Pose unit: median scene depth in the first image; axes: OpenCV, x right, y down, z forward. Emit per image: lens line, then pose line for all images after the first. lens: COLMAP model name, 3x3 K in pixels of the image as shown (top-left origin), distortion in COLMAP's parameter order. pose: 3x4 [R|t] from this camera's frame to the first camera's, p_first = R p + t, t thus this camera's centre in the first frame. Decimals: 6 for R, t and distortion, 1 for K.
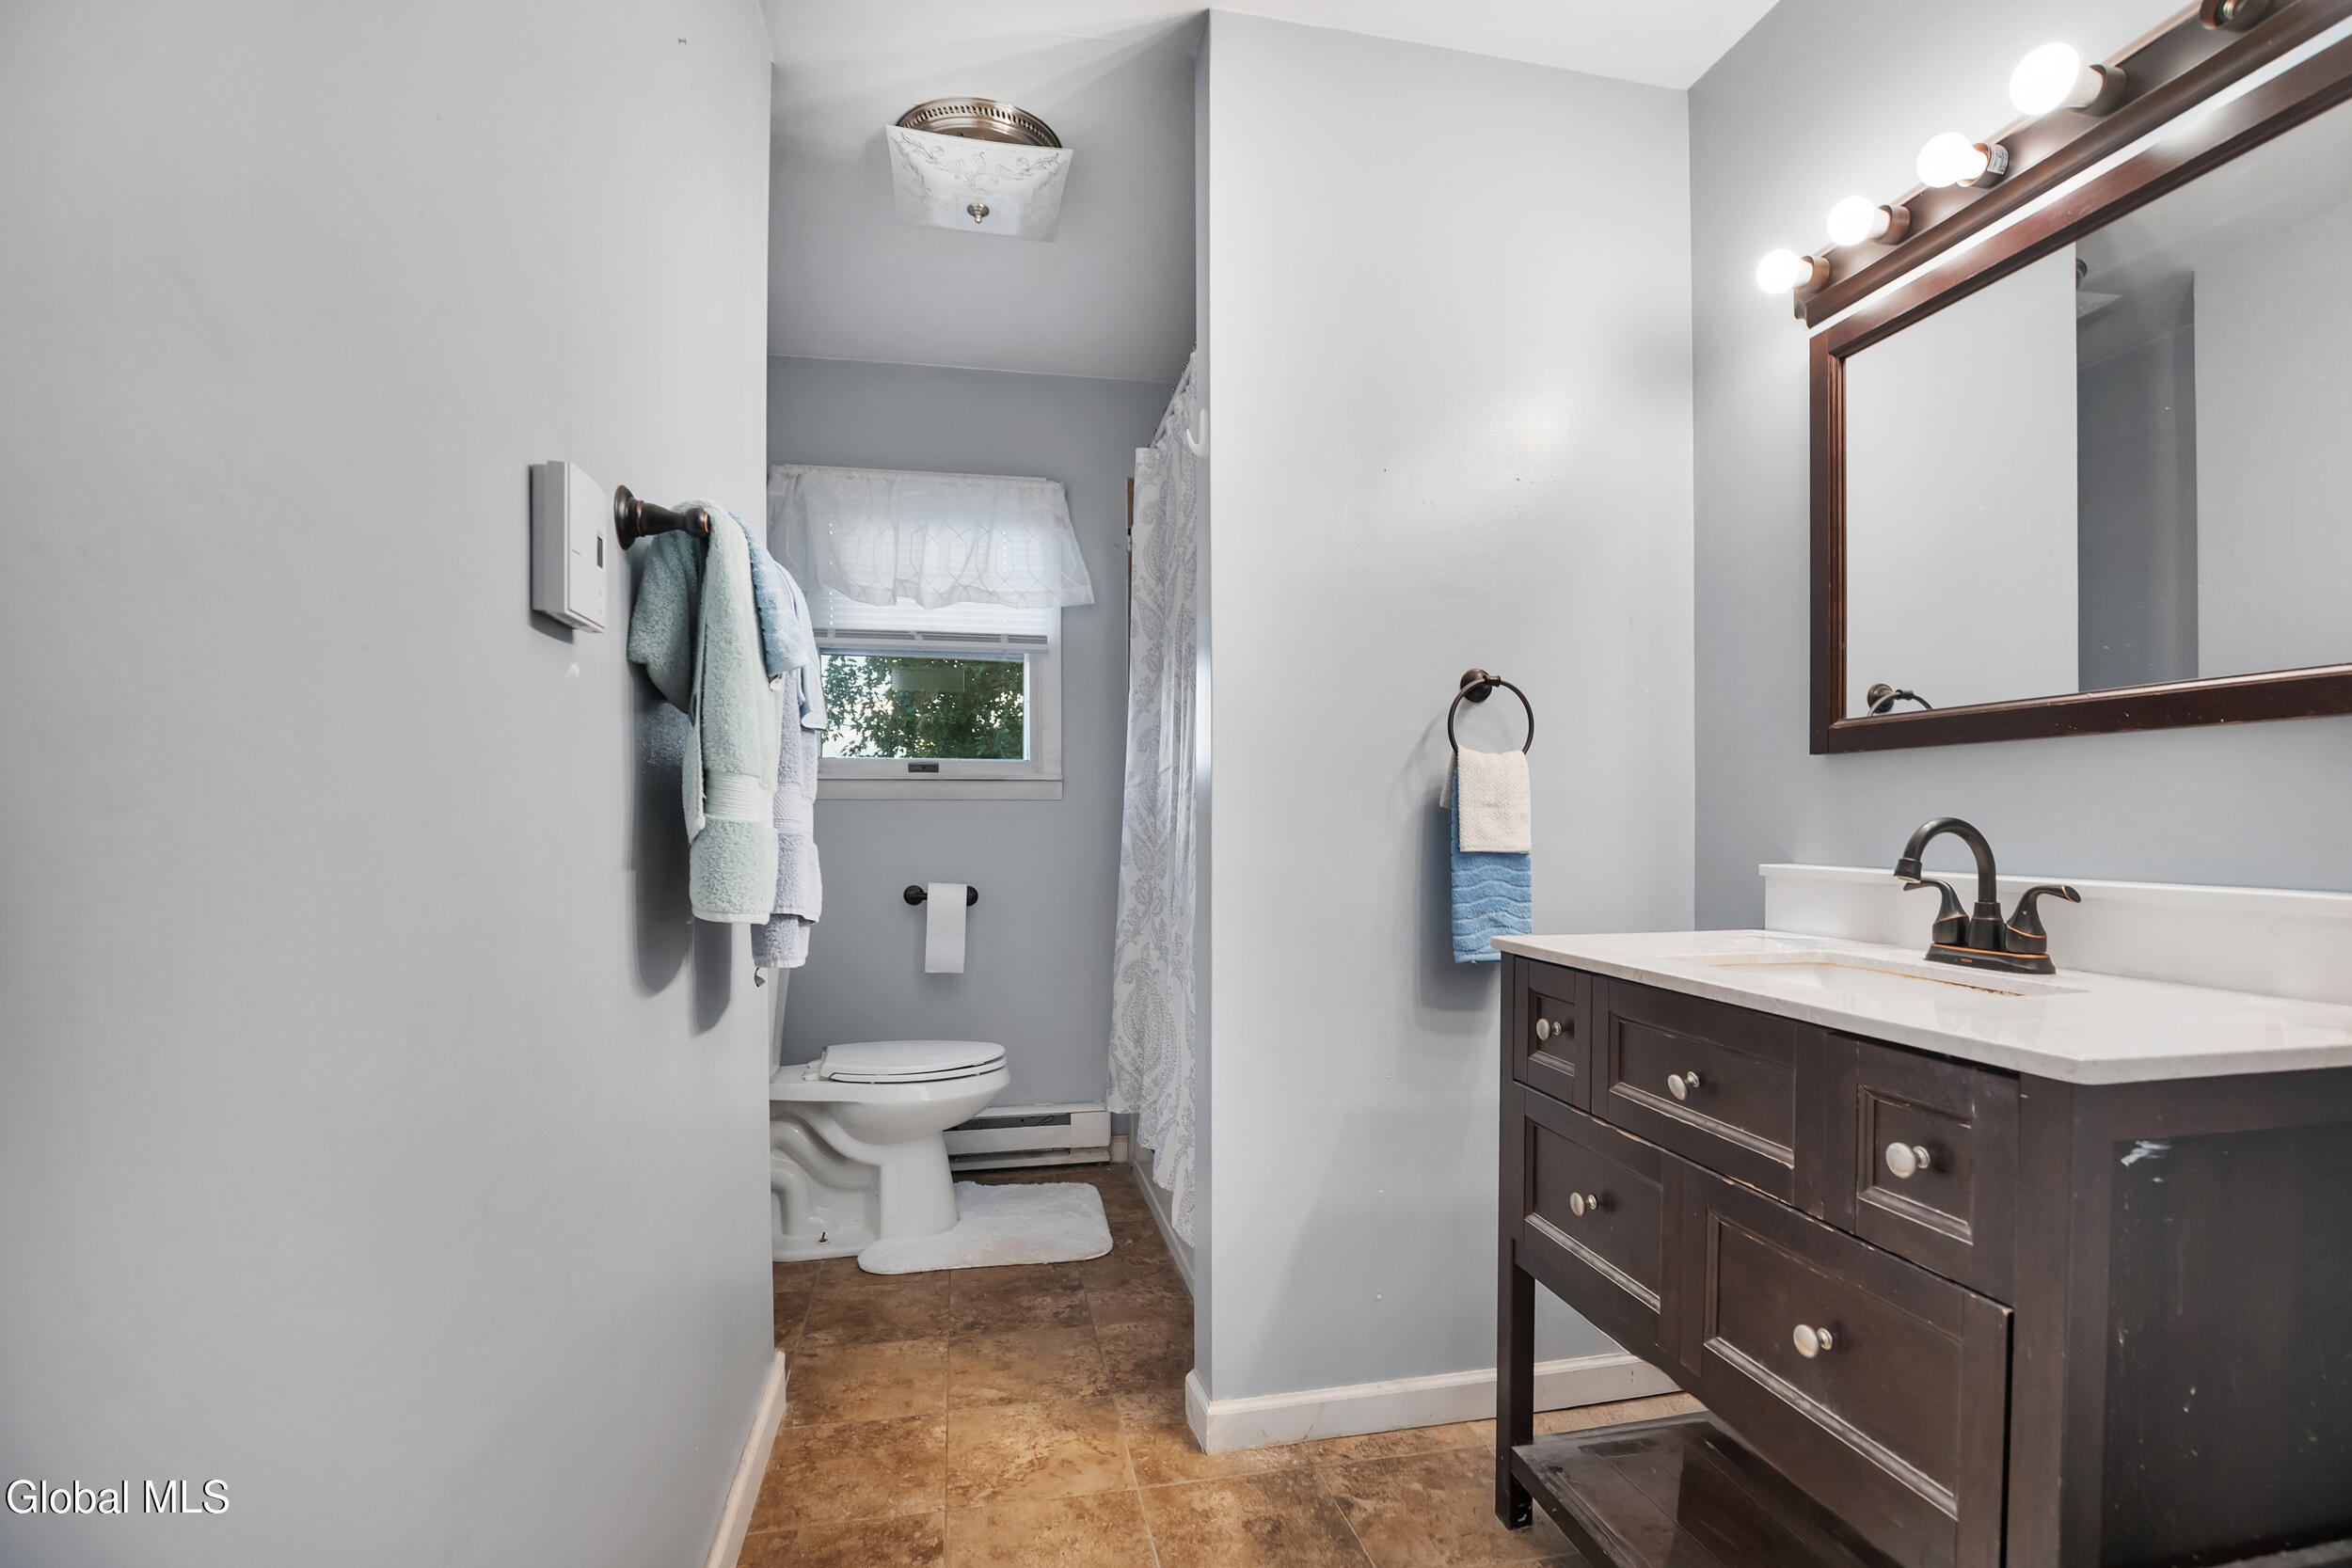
lens RADIAL K [[1108.2, 0, 1173.0], [0, 1108.2, 847.9], [0, 0, 1]] dist [-0.035379, -0.000045]
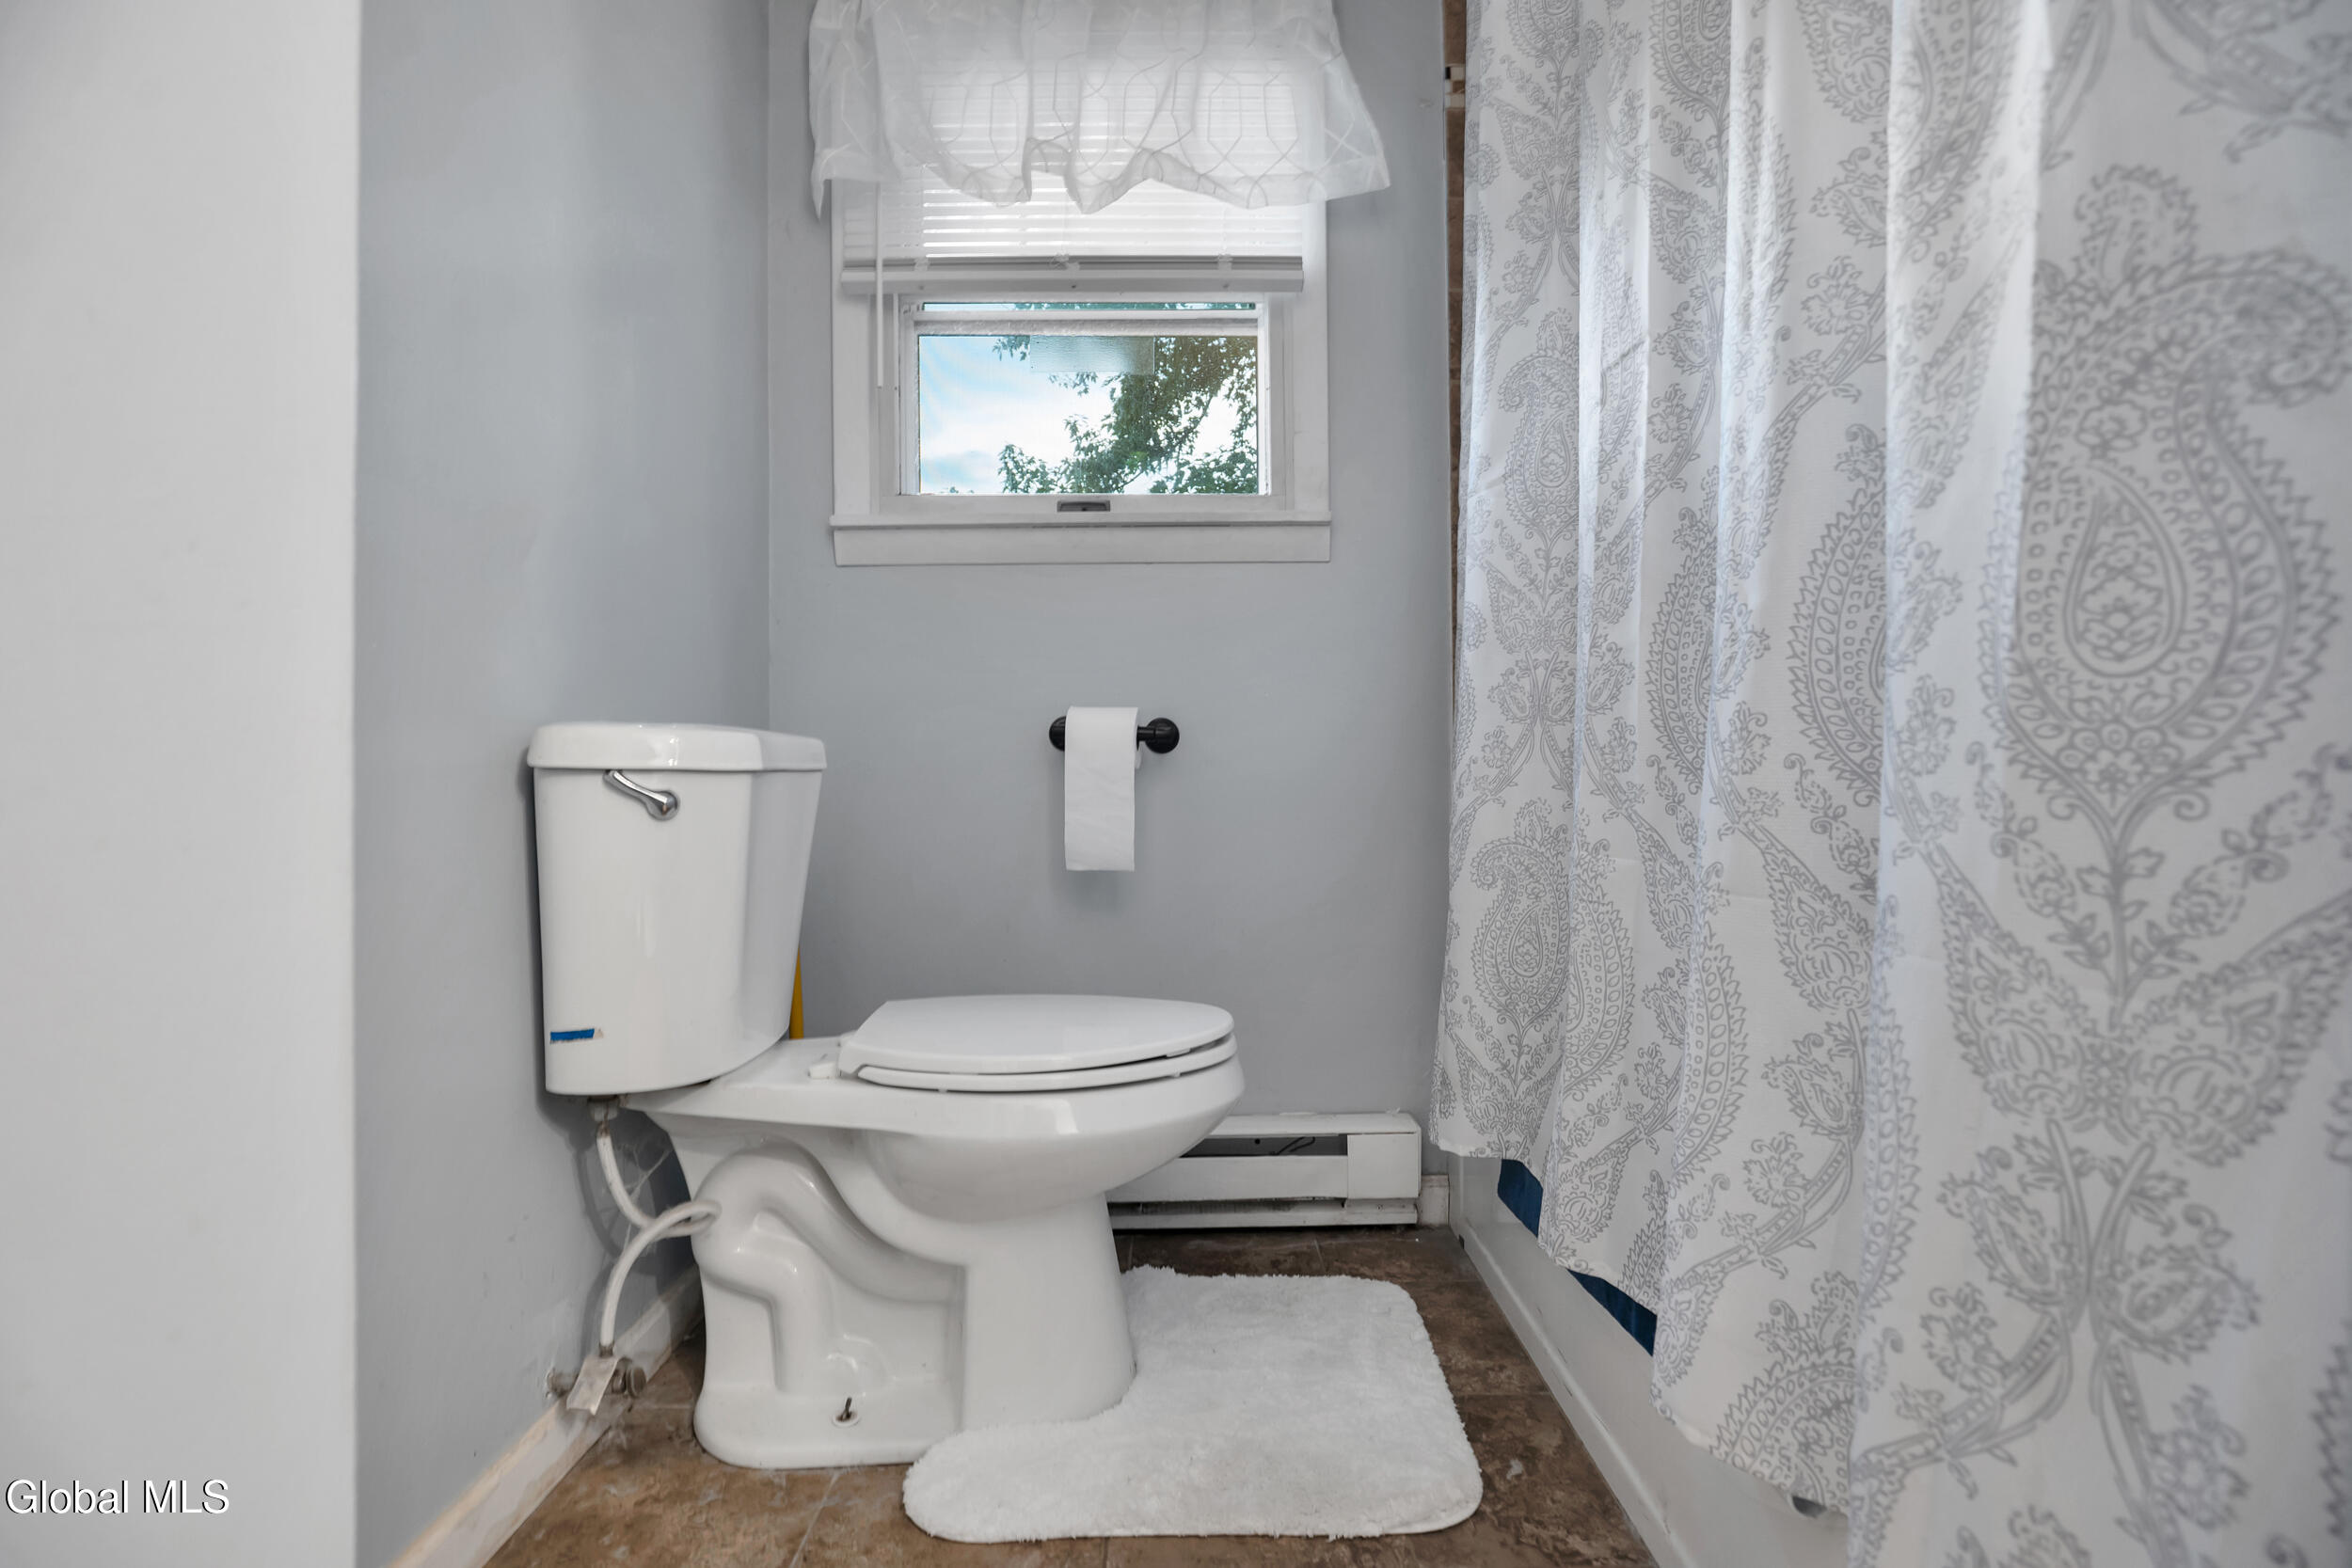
lens RADIAL K [[1105.6, 0, 1185.2], [0, 1105.6, 784.2], [0, 0, 1]] dist [-0.034528, -0.000061]
pose [[0.985212, -0.003066, -0.171311, -0.086205], [0.001556, 0.999959, -0.008948, 0.081012], [0.171331, 0.008549, 0.985176, 0.502592]]
